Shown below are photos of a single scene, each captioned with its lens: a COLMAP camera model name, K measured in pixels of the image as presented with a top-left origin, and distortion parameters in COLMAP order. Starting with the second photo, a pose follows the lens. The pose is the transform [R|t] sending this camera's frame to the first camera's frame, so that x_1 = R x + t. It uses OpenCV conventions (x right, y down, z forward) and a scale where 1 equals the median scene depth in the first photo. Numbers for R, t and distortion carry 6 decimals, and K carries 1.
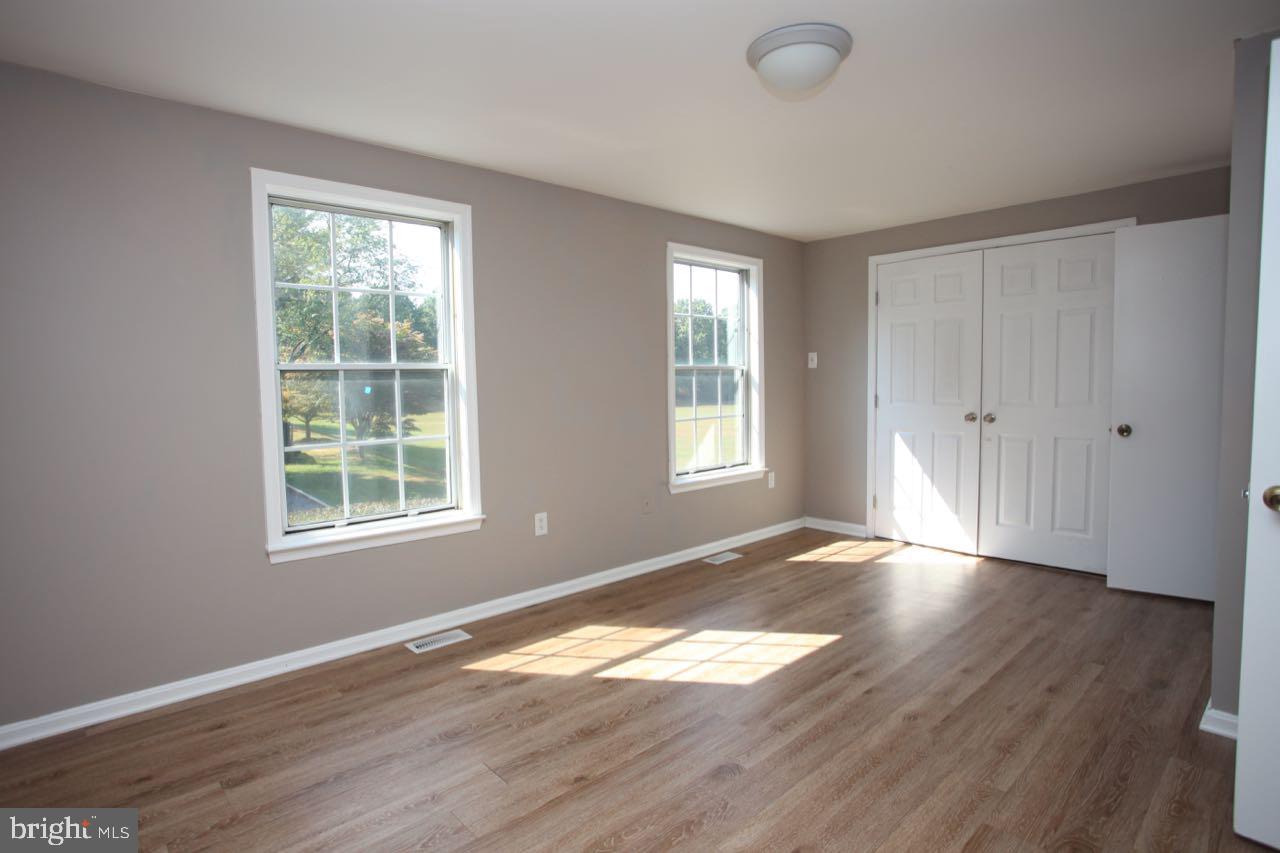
lens RADIAL K [[641.9, 0, 627.7], [0, 641.9, 427.4], [0, 0, 1]] dist [-0.060481, 0.029658]
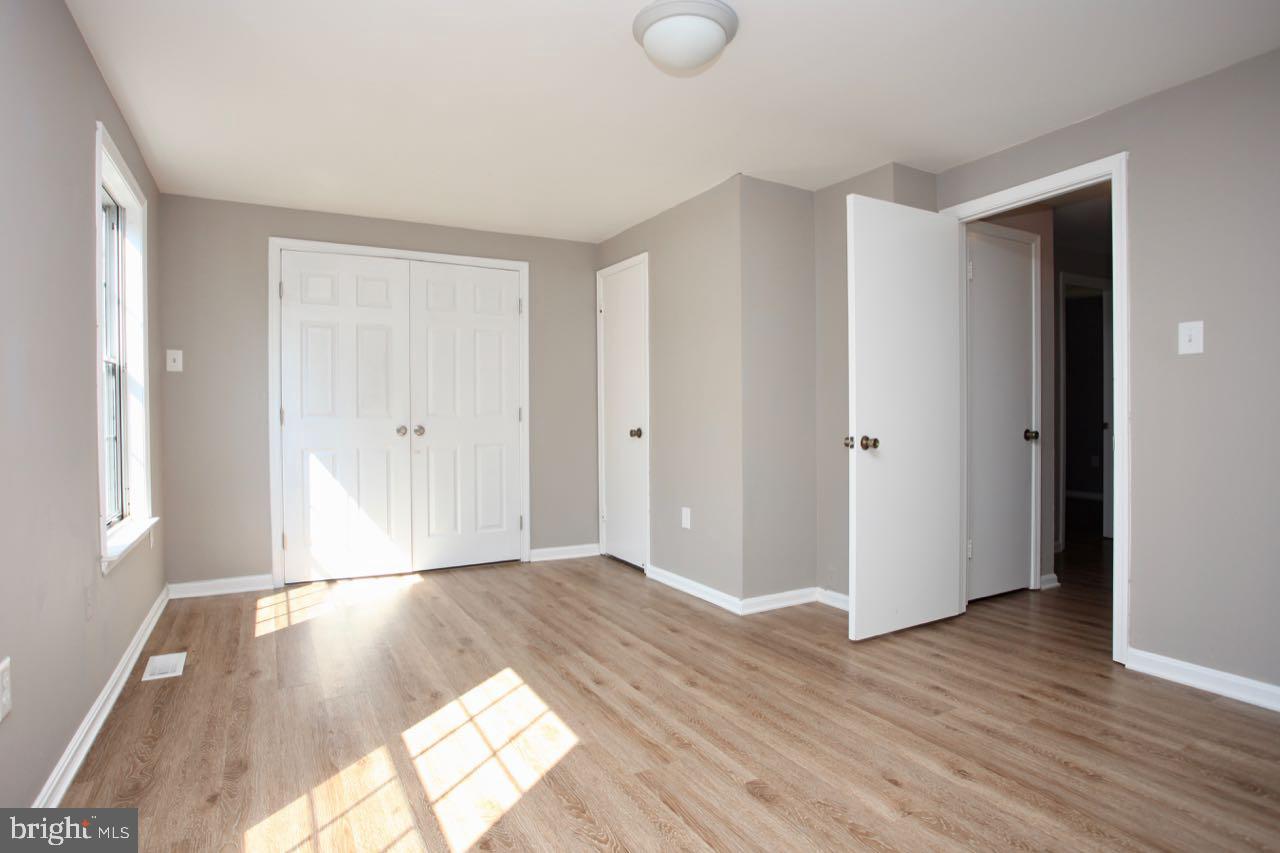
lens RADIAL K [[668.0, 0, 640.0], [0, 668.0, 426.5], [0, 0, 1]] dist [-0.066994, 0.033166]
pose [[0.253138, -0.010372, 0.967375, -0.489722], [0.069670, 0.997542, -0.007535, 0.016392], [-0.964918, 0.069304, 0.253238, 0.564202]]
